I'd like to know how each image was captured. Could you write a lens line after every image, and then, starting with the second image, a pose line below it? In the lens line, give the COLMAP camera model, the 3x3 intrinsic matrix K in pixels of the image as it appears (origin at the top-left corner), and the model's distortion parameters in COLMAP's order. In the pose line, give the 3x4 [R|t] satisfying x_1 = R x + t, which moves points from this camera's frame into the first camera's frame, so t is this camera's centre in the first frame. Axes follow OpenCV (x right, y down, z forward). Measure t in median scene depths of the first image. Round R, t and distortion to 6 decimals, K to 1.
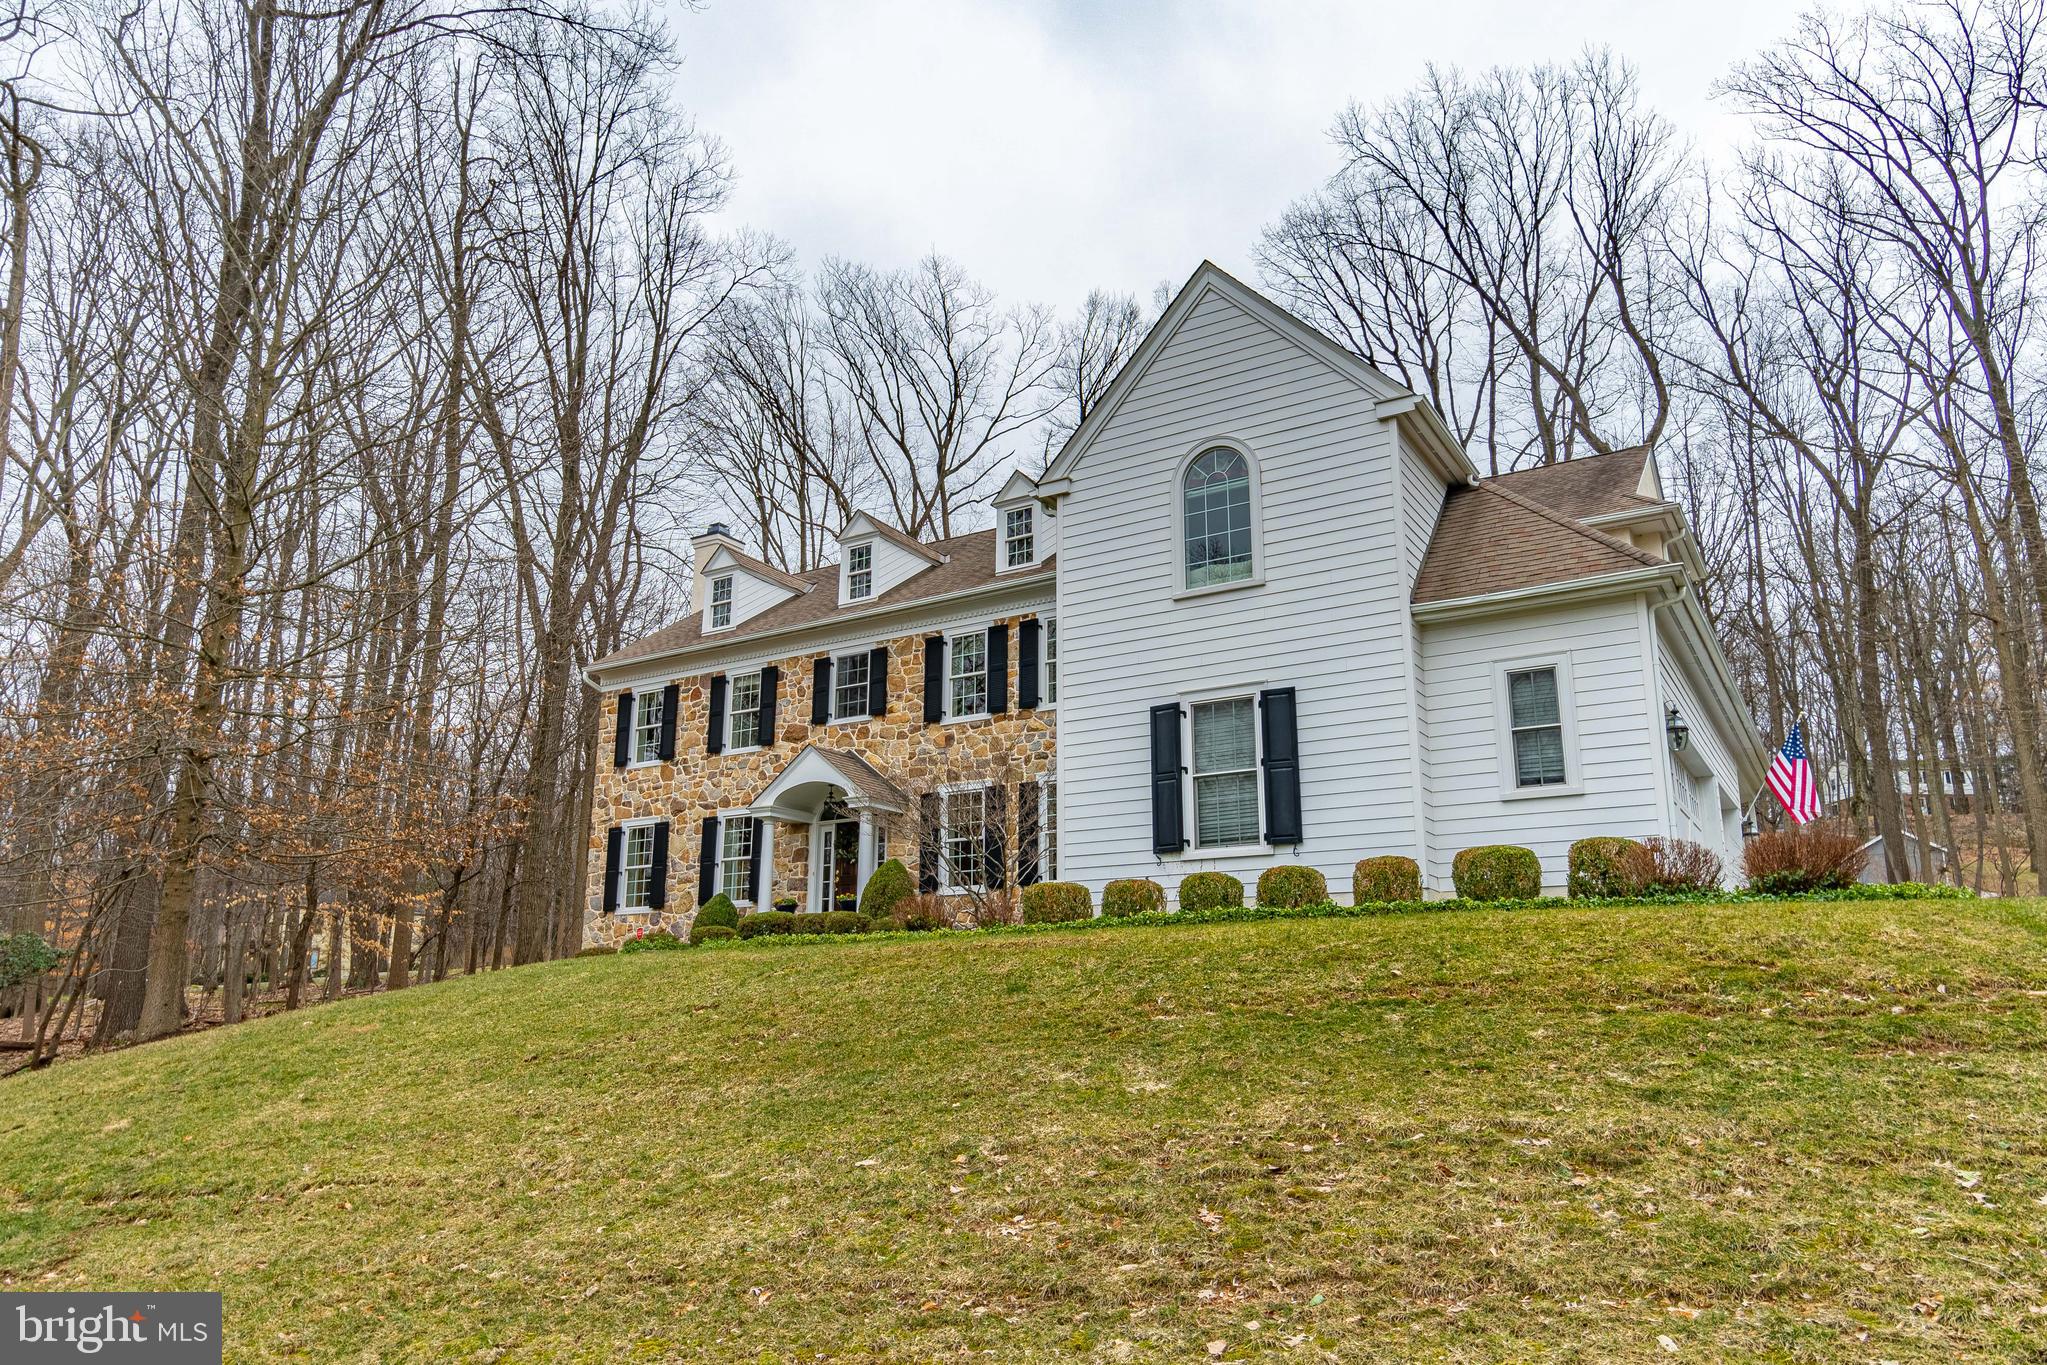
lens RADIAL K [[1358.7, 0, 1017.6], [0, 1358.7, 686.4], [0, 0, 1]] dist [-0.017171, 0.004714]
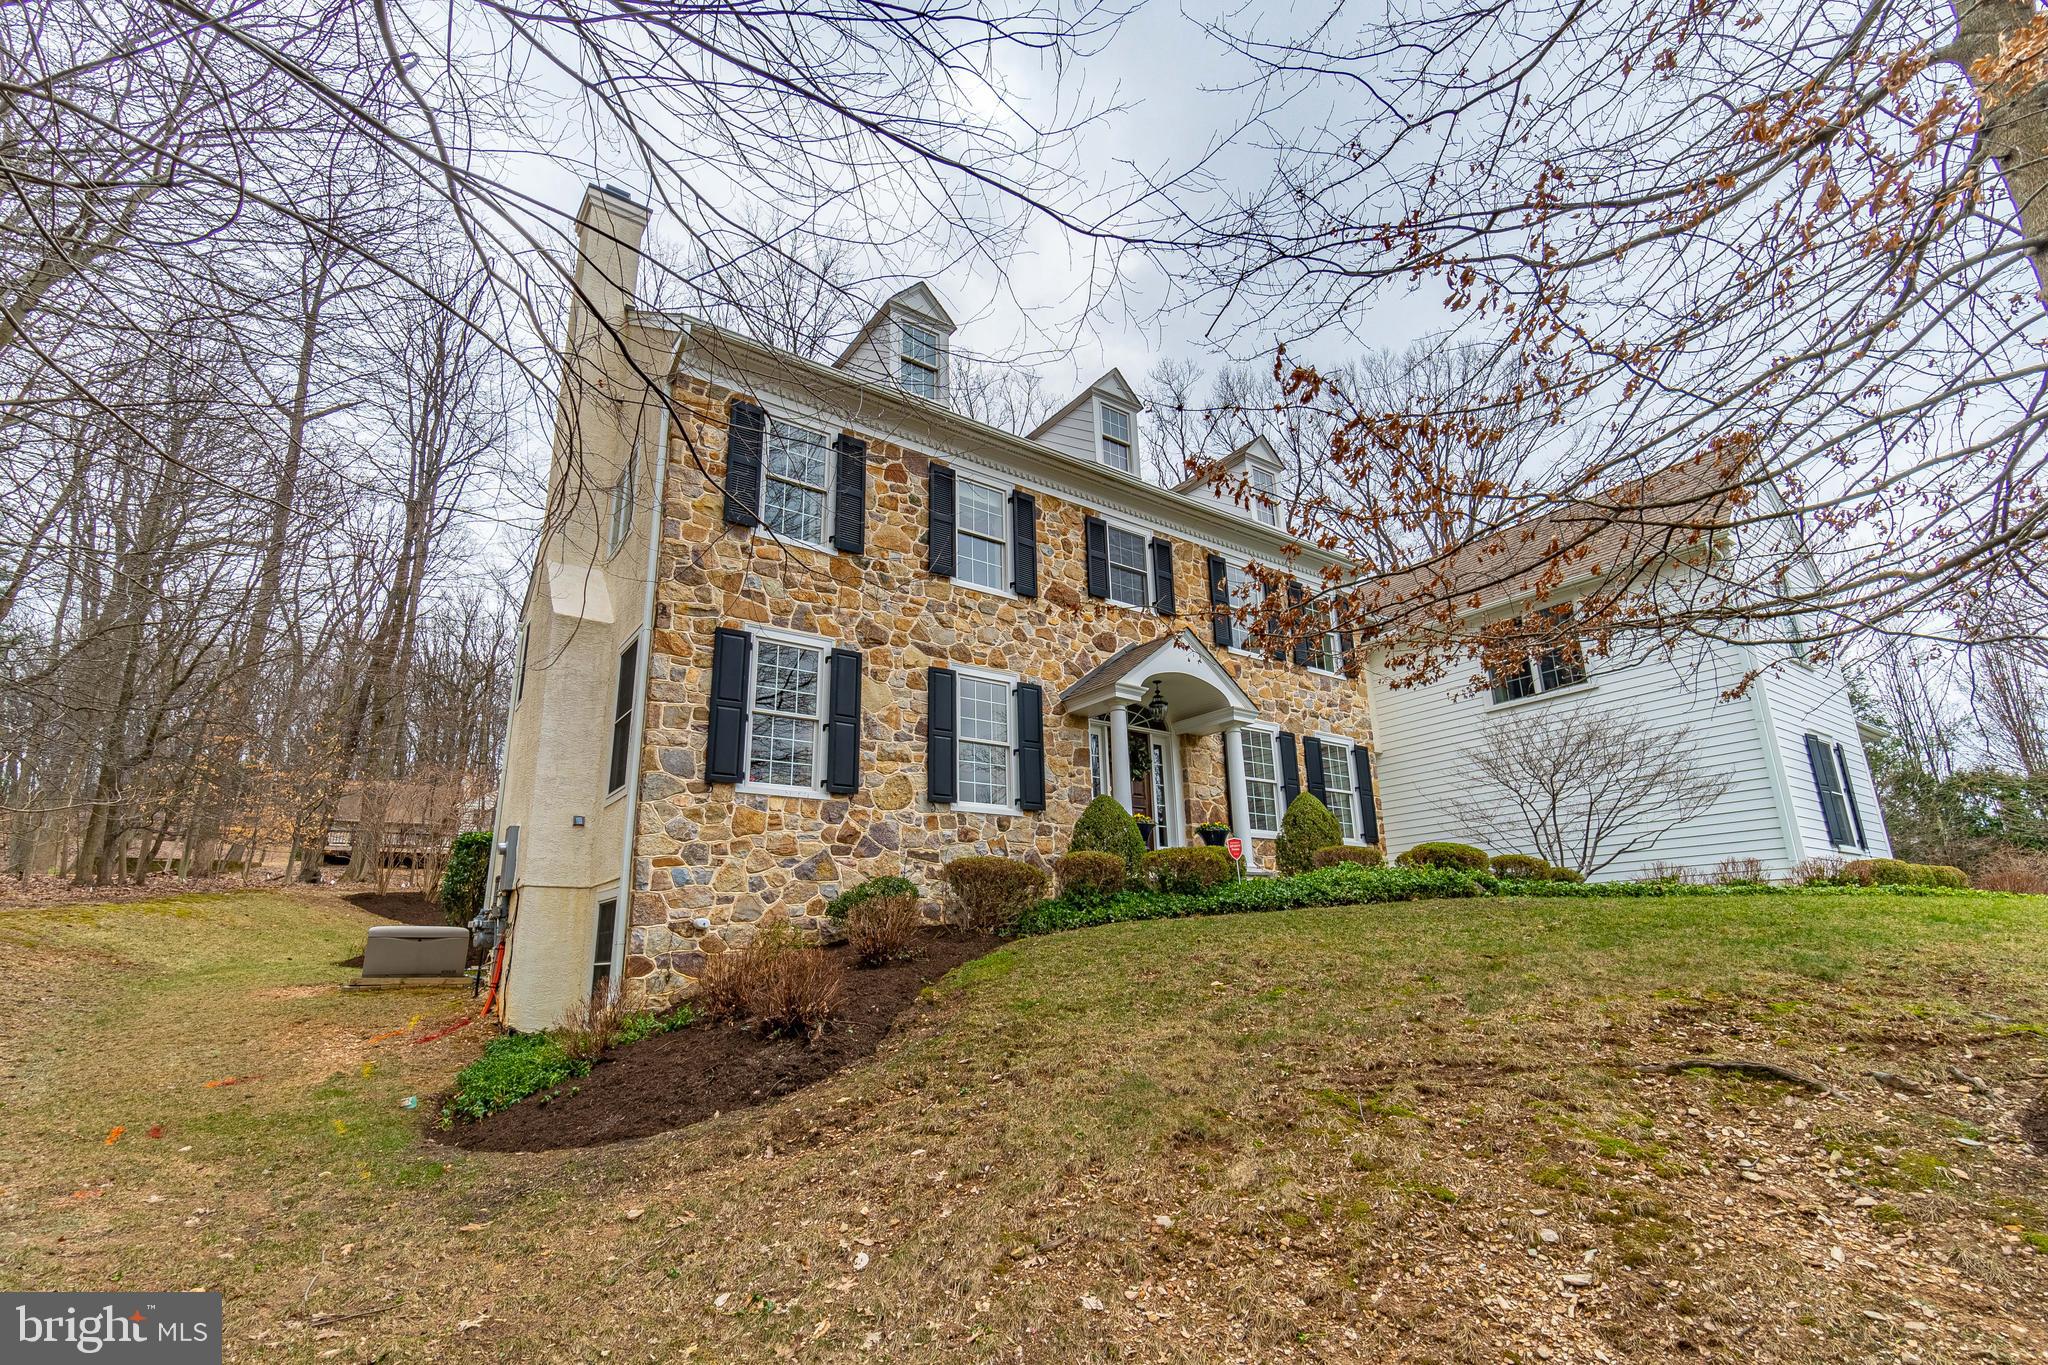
lens RADIAL K [[941.9, 0, 1030.9], [0, 941.9, 686.6], [0, 0, 1]] dist [-0.013528, -0.000065]
pose [[0.369189, 0.245950, 0.896219, -0.664309], [-0.213551, 0.960992, -0.175756, 0.189401], [-0.904486, -0.126502, 0.407311, 0.844324]]
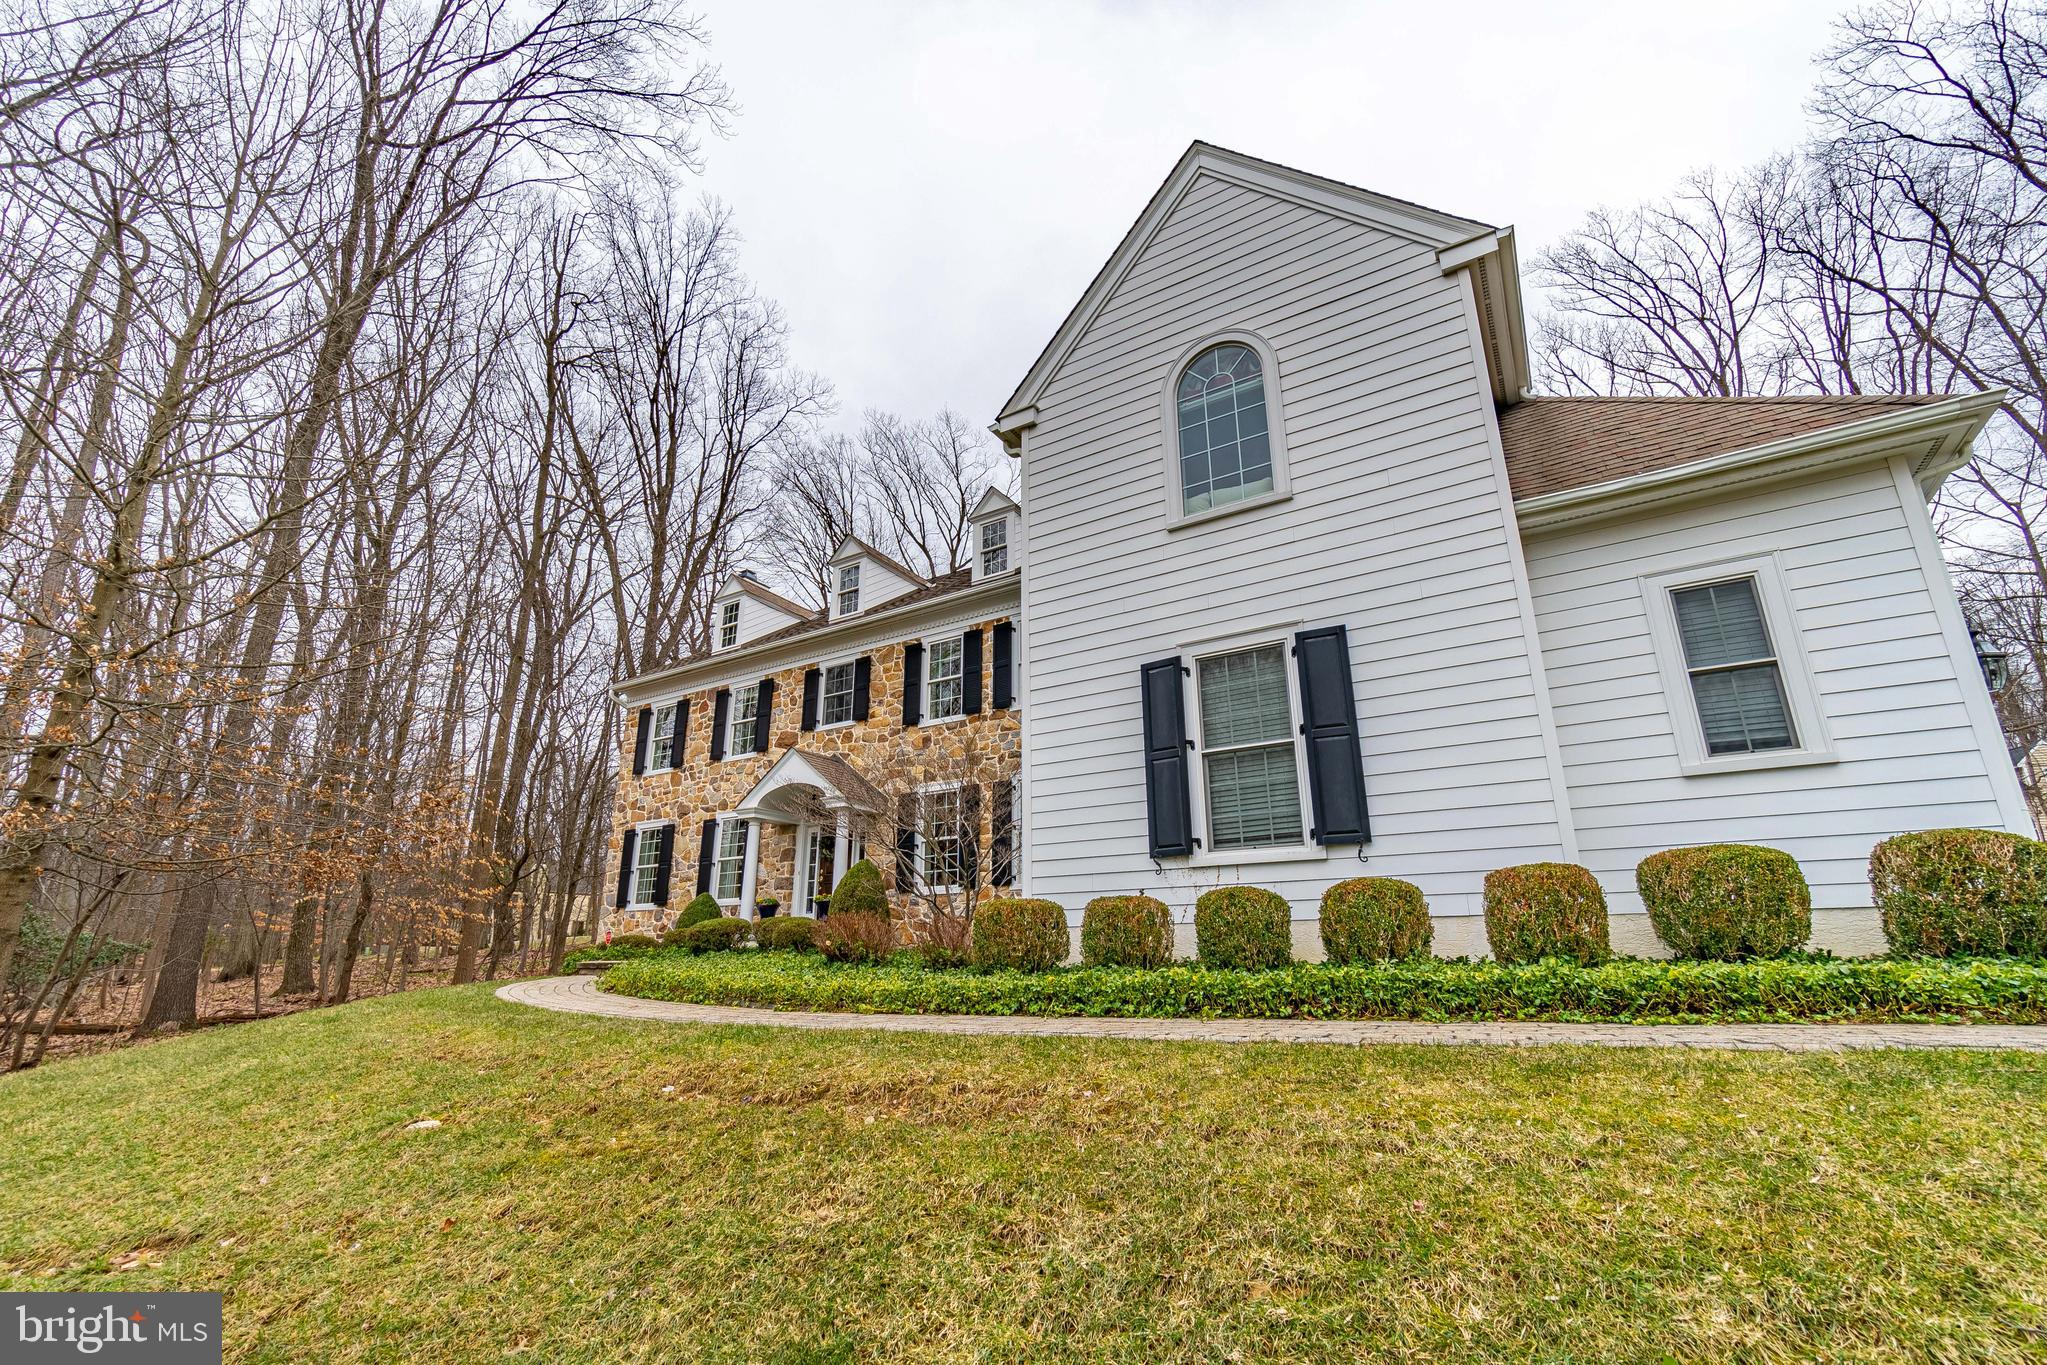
lens RADIAL K [[892.8, 0, 1015.3], [0, 892.8, 687.3], [0, 0, 1]] dist [-0.011399, 0.001677]
pose [[0.999978, -0.006541, 0.000661, 0.016595], [0.006568, 0.998485, -0.054627, 0.034880], [-0.000303, 0.054630, 0.998507, 0.315257]]
